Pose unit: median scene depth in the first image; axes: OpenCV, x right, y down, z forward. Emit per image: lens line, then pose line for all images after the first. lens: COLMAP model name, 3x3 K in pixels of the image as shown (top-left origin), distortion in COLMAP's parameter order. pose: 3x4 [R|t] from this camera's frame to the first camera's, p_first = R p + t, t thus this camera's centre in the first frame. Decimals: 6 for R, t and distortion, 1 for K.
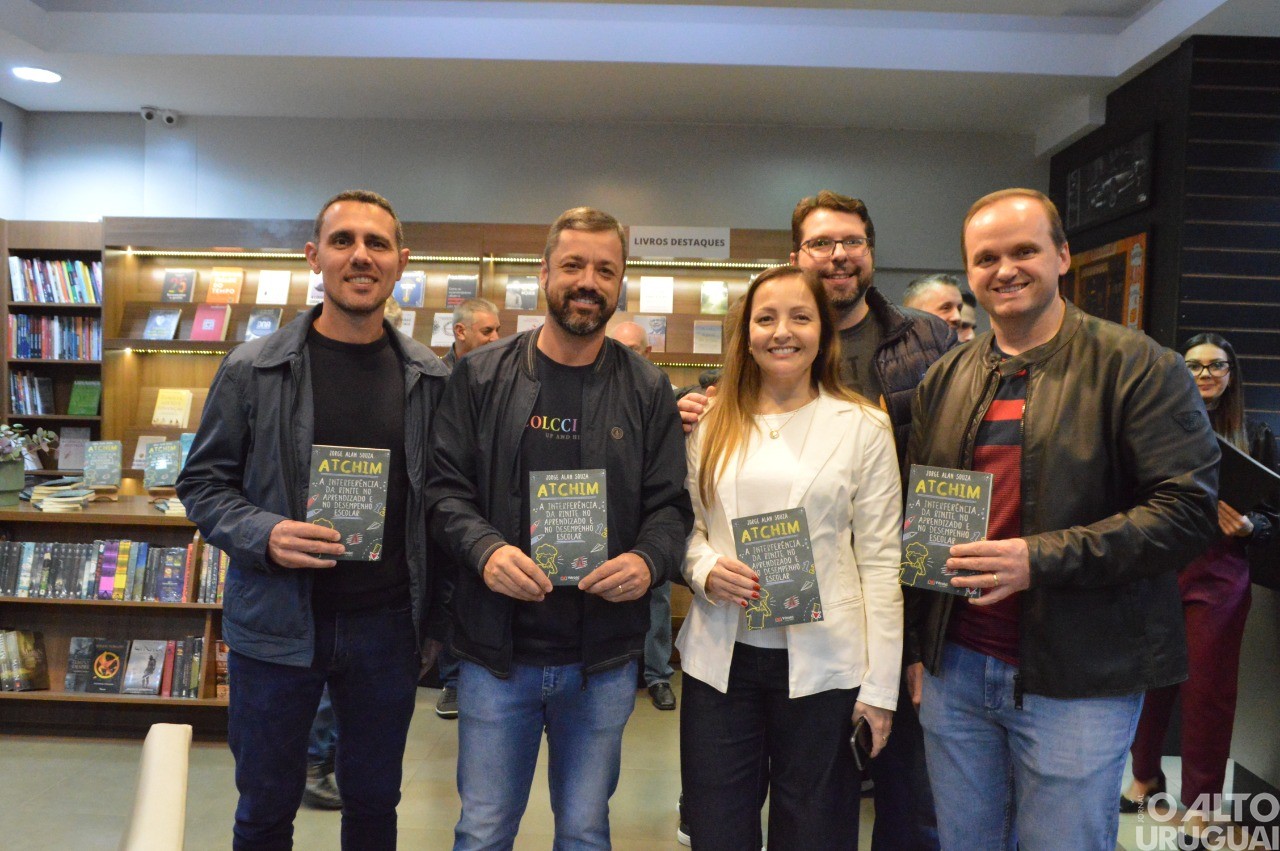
lens RADIAL K [[1004.0, 0, 640.0], [0, 1004.0, 425.5], [0, 0, 1]] dist [-0.013419, 0.005435]
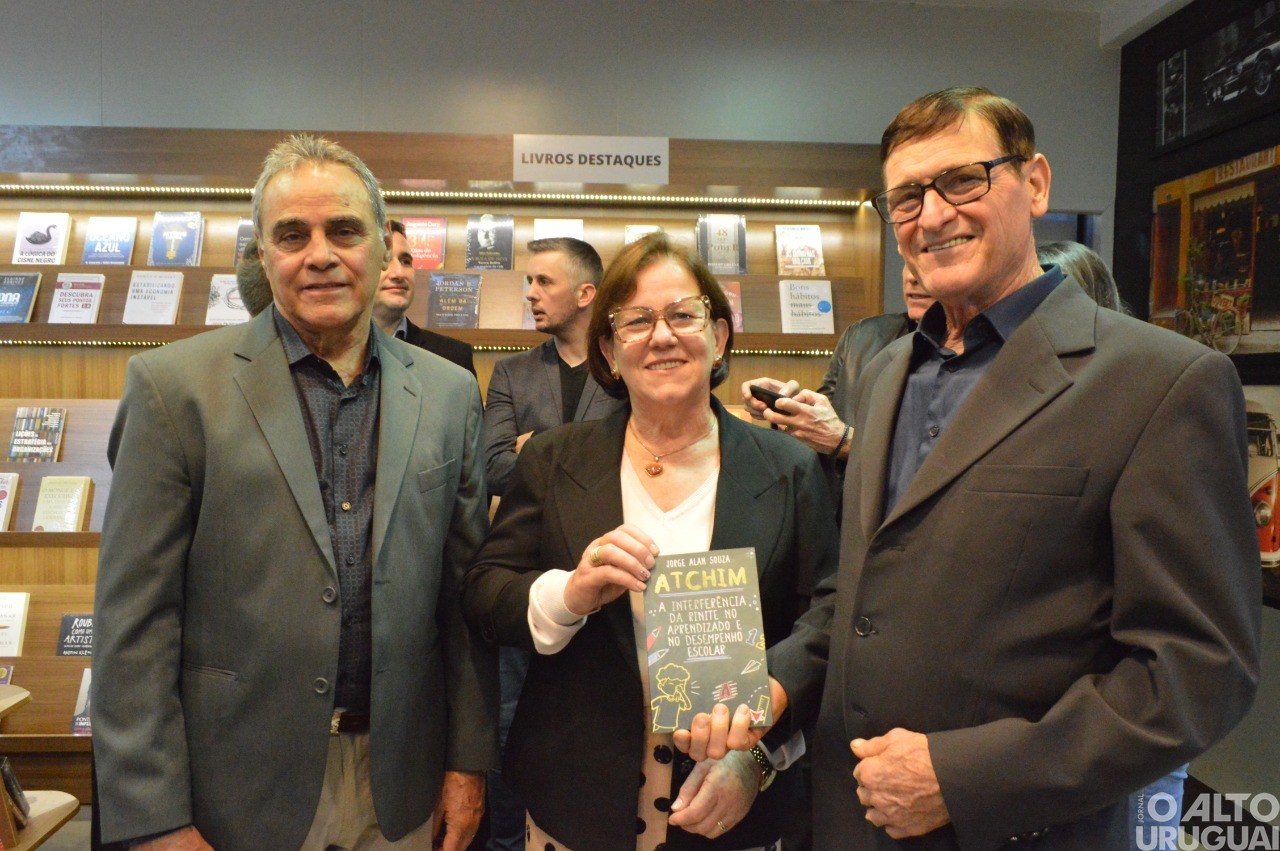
lens RADIAL K [[1059.0, 0, 640.0], [0, 1059.0, 425.5], [0, 0, 1]] dist [-0.004172, 0.000972]
pose [[0.996909, -0.018767, 0.076297, 0.014235], [0.019201, 0.999803, -0.004961, -0.006660], [-0.076189, 0.006411, 0.997073, 0.295420]]
